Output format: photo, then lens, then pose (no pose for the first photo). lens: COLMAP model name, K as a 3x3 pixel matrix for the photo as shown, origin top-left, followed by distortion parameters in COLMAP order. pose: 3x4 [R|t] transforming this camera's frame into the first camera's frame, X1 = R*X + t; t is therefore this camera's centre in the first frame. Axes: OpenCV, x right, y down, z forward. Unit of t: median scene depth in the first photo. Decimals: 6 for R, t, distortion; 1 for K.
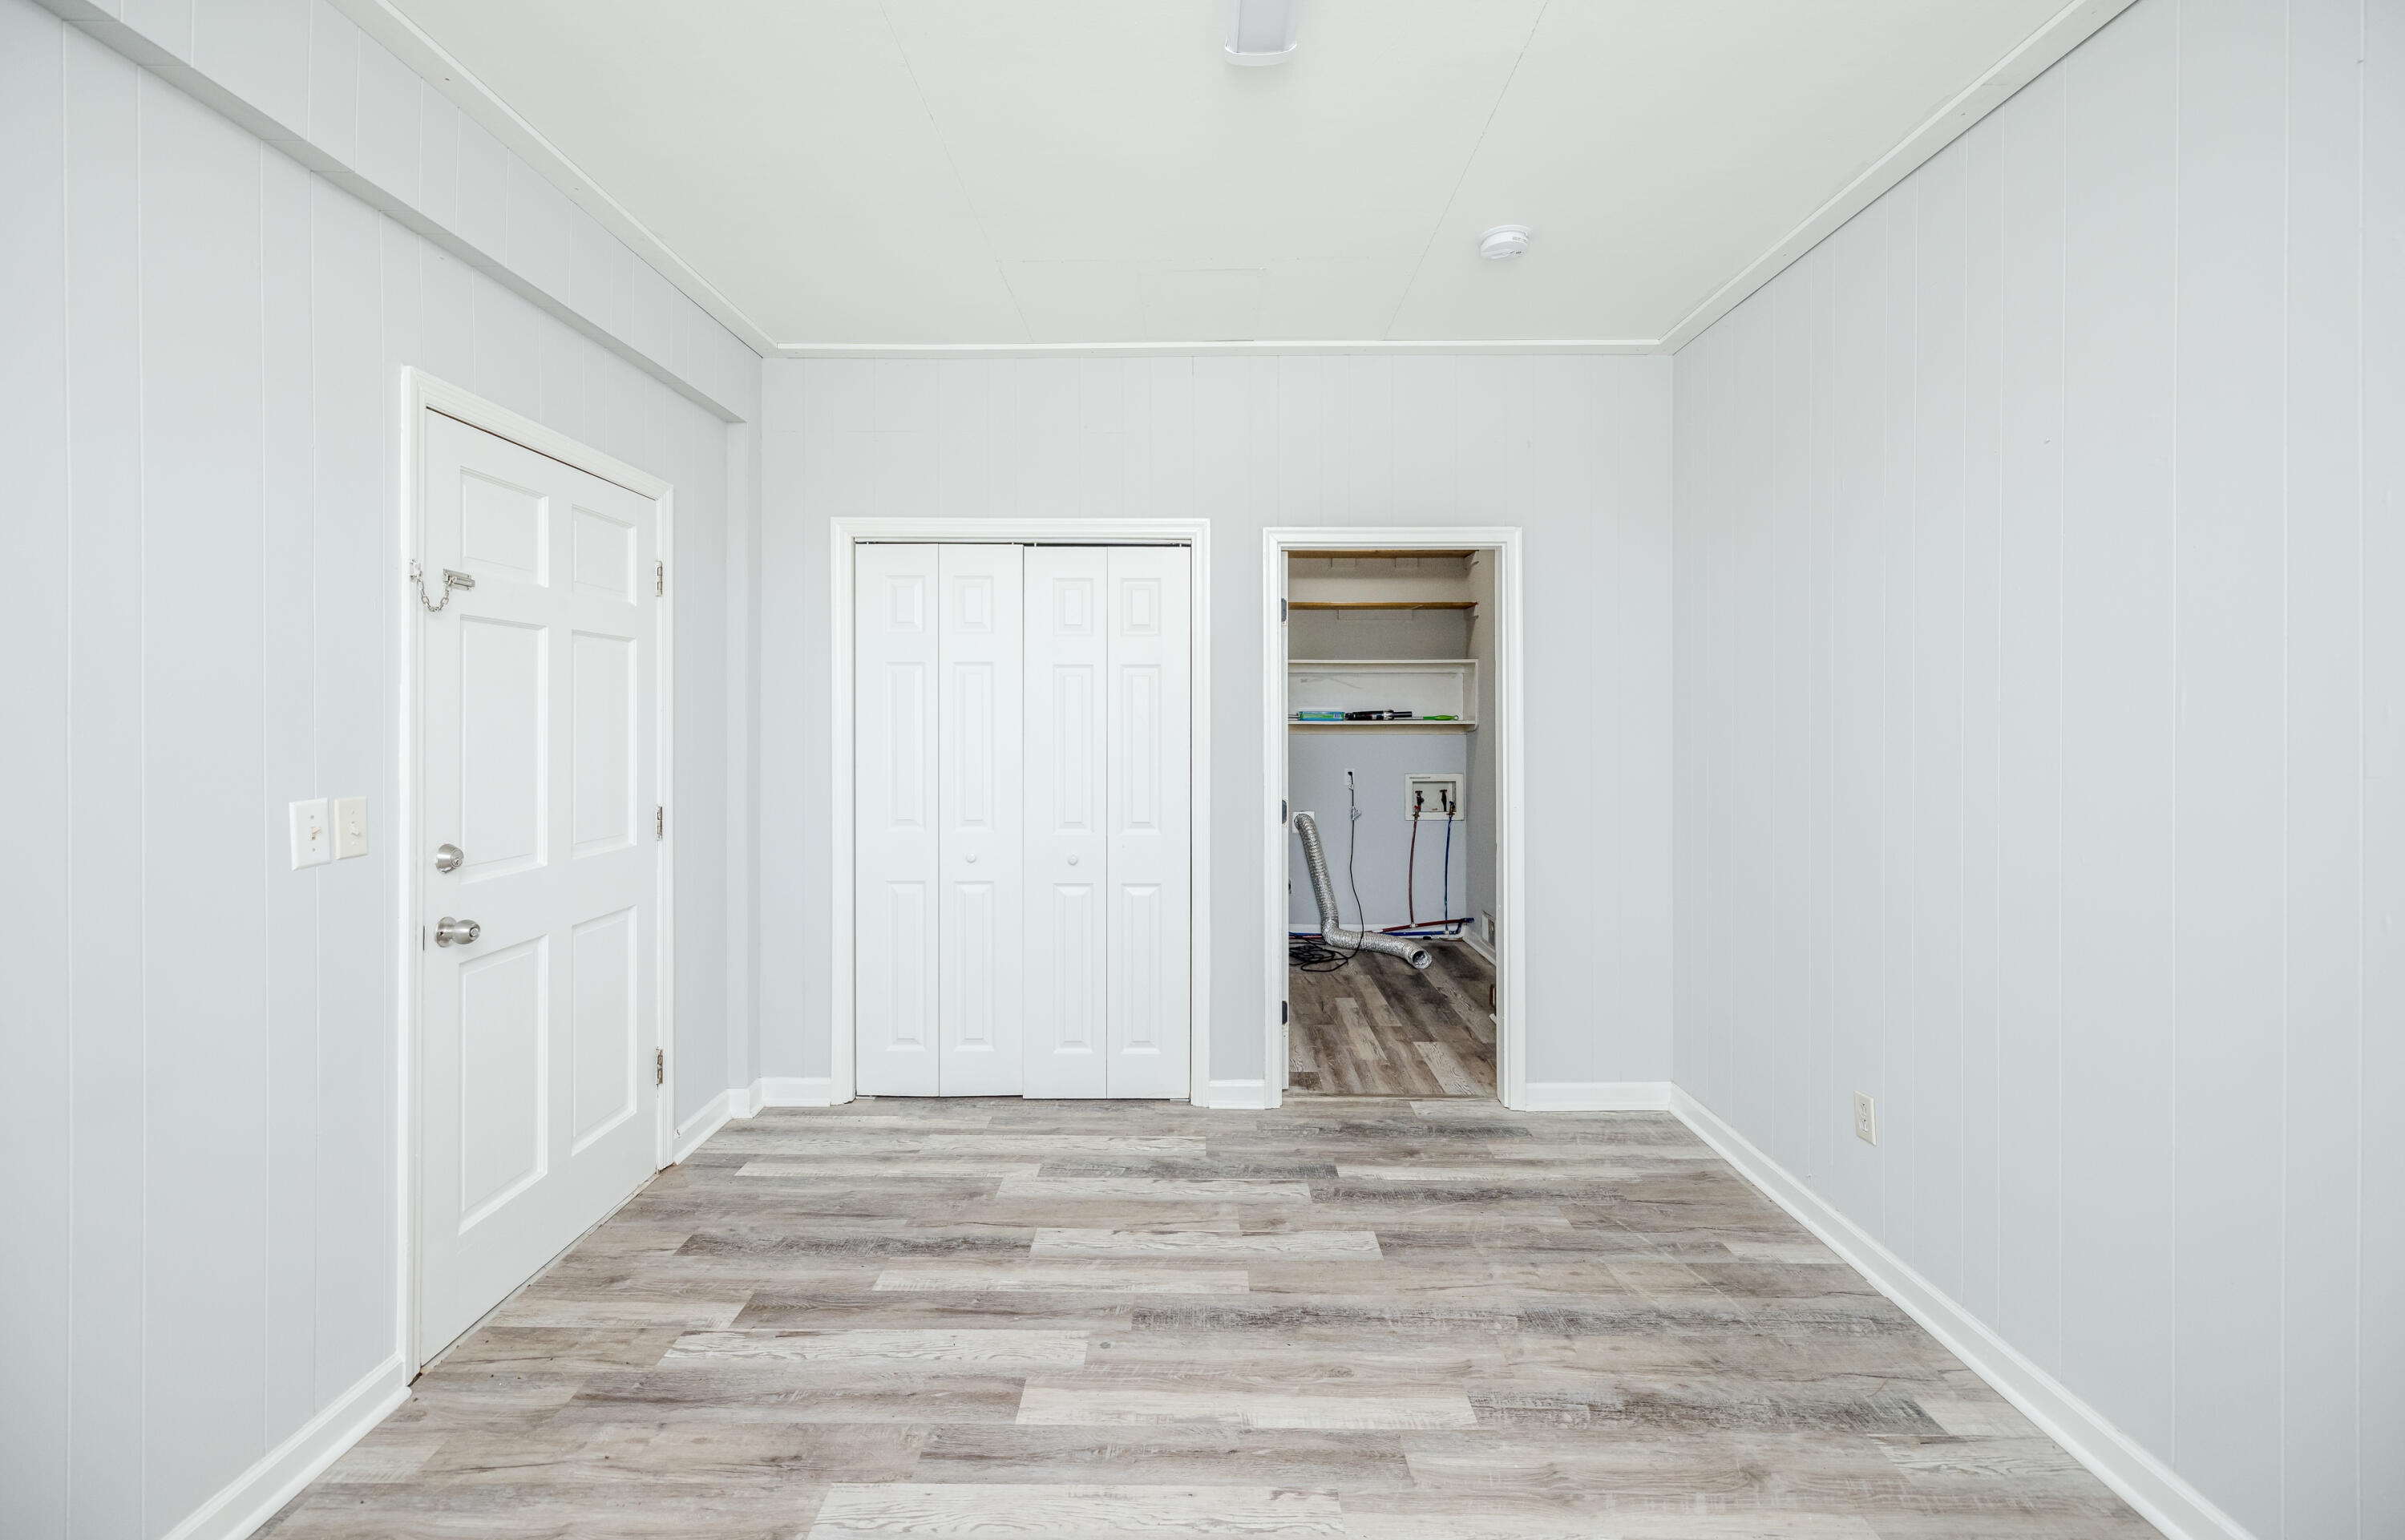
lens RADIAL K [[1013.1, 0, 1184.5], [0, 1013.1, 716.5], [0, 0, 1]] dist [0.019116, -0.000293]
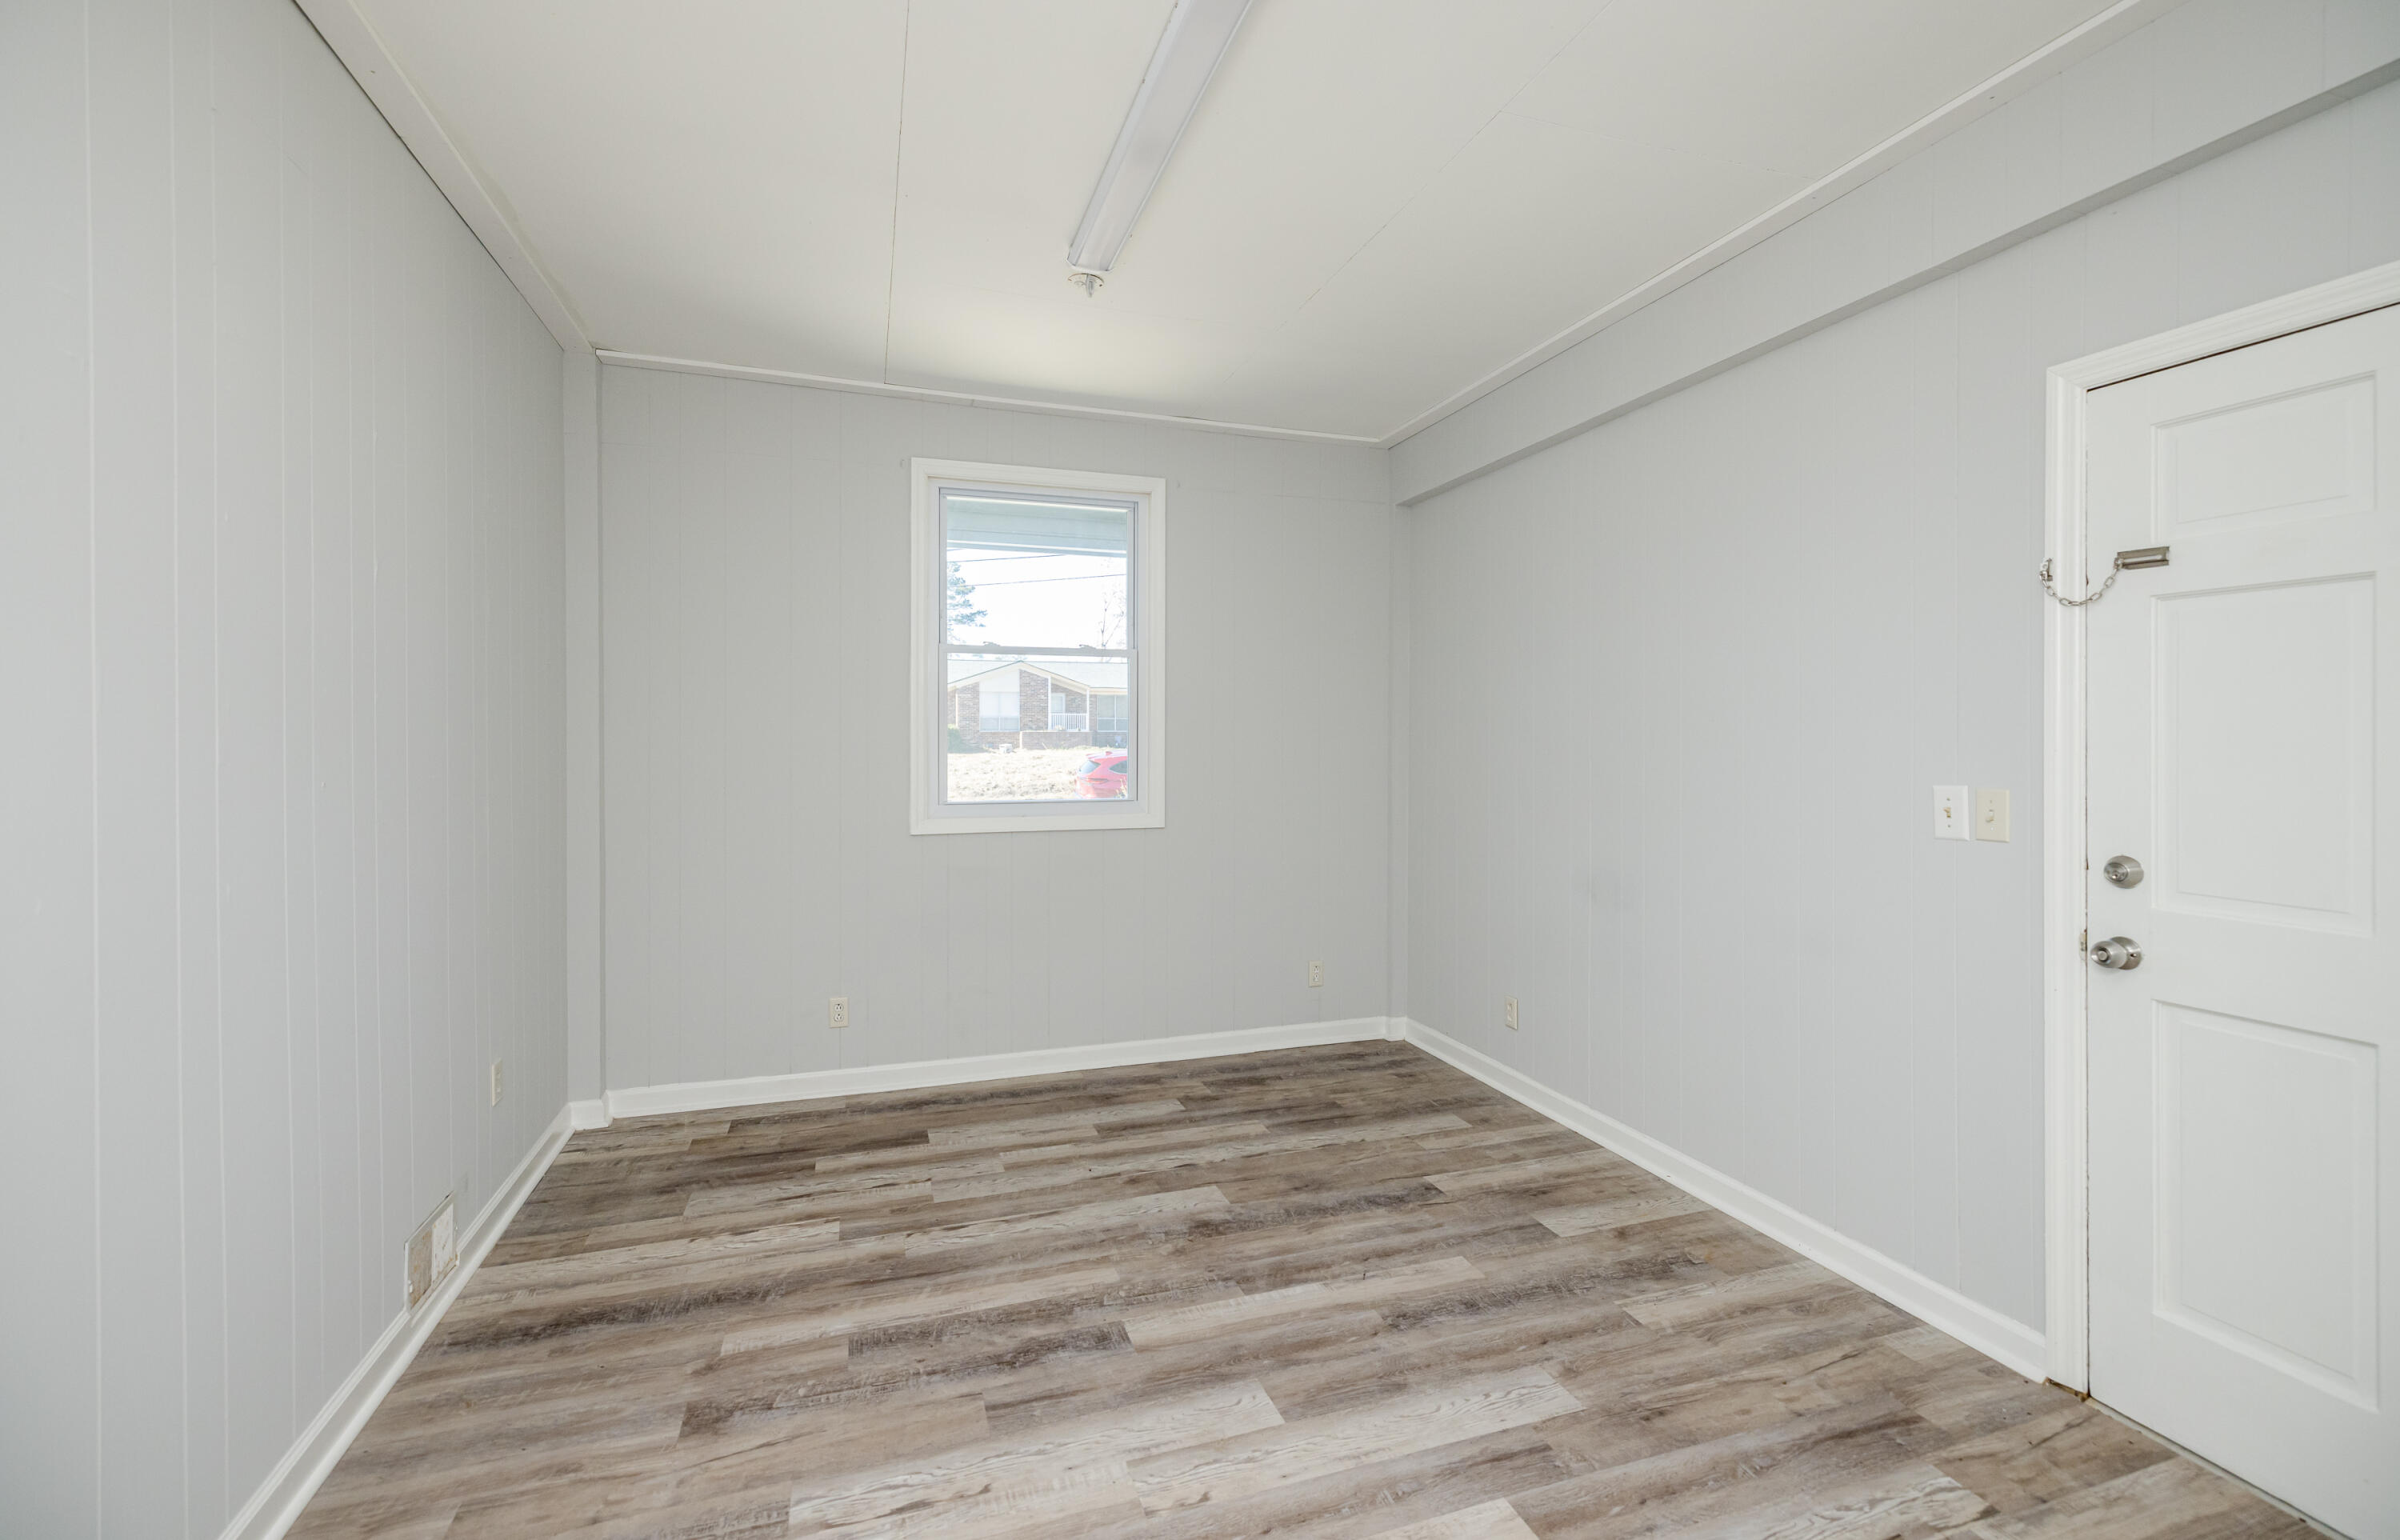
lens RADIAL K [[1011.0, 0, 1197.4], [0, 1011.0, 755.8], [0, 0, 1]] dist [0.019116, -0.000293]
pose [[-0.946241, 0.004214, -0.323436, 0.380091], [0.000374, 0.999929, 0.011934, 0.028222], [0.323464, 0.011172, -0.946175, 1.770445]]
